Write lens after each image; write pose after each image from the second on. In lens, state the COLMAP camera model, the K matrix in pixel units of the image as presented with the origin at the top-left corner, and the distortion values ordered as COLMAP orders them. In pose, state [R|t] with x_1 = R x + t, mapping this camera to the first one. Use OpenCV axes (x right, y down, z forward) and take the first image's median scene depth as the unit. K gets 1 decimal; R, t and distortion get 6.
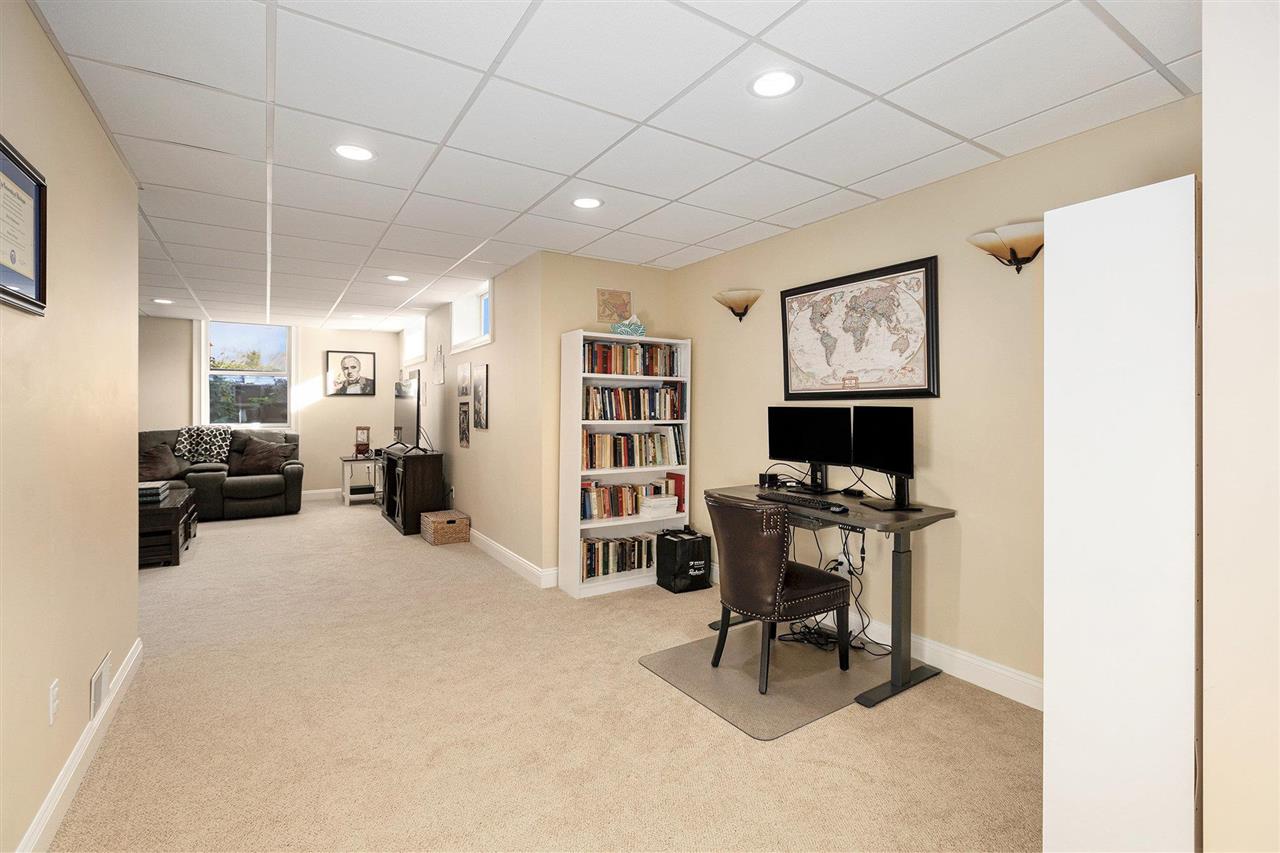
lens RADIAL K [[589.4, 0, 646.2], [0, 589.4, 404.3], [0, 0, 1]] dist [0.001654, 0.000097]
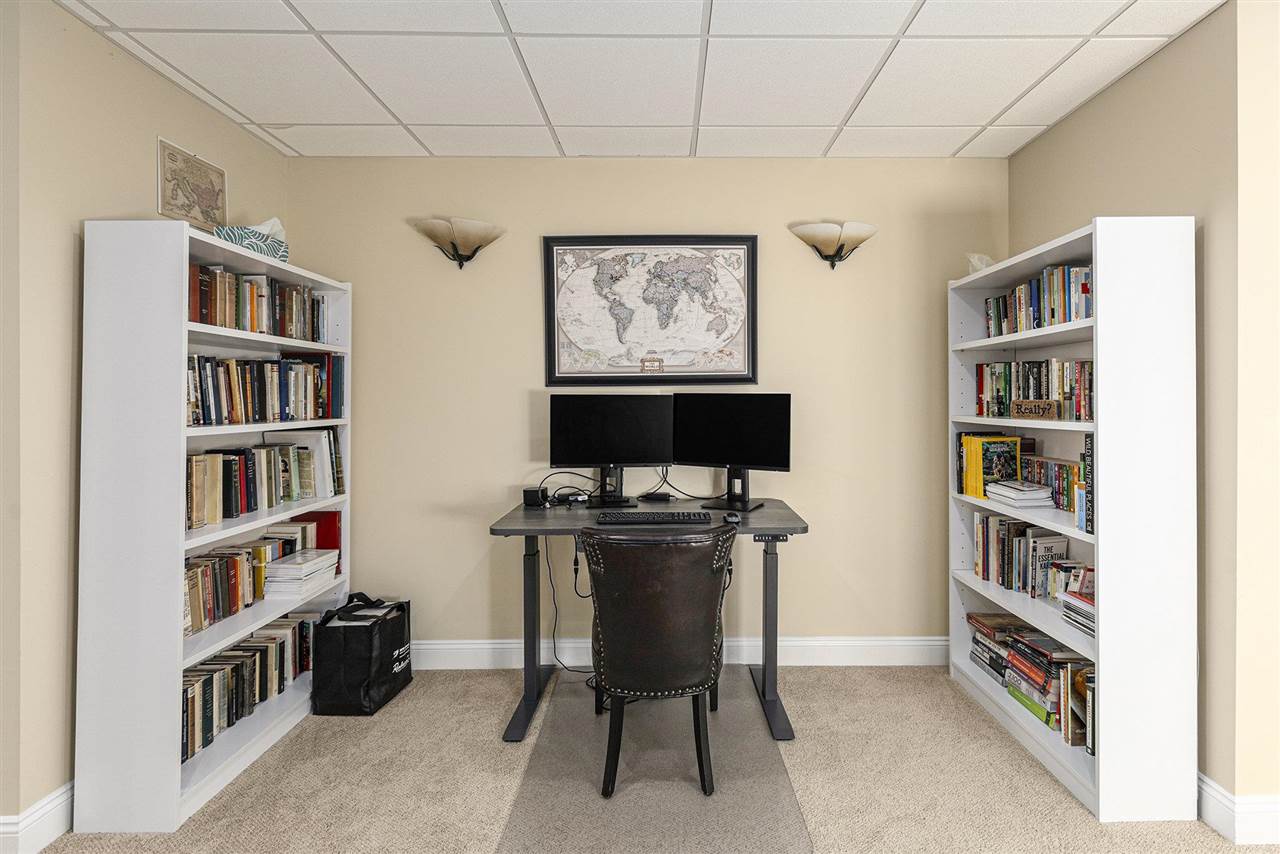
lens RADIAL K [[589.4, 0, 646.2], [0, 589.4, 404.8], [0, 0, 1]] dist [0.001654, 0.000097]
pose [[0.530279, -0.019752, 0.847593, -0.326672], [0.002442, 0.999760, 0.021770, 0.000741], [-0.847820, -0.009475, 0.530200, 0.508682]]
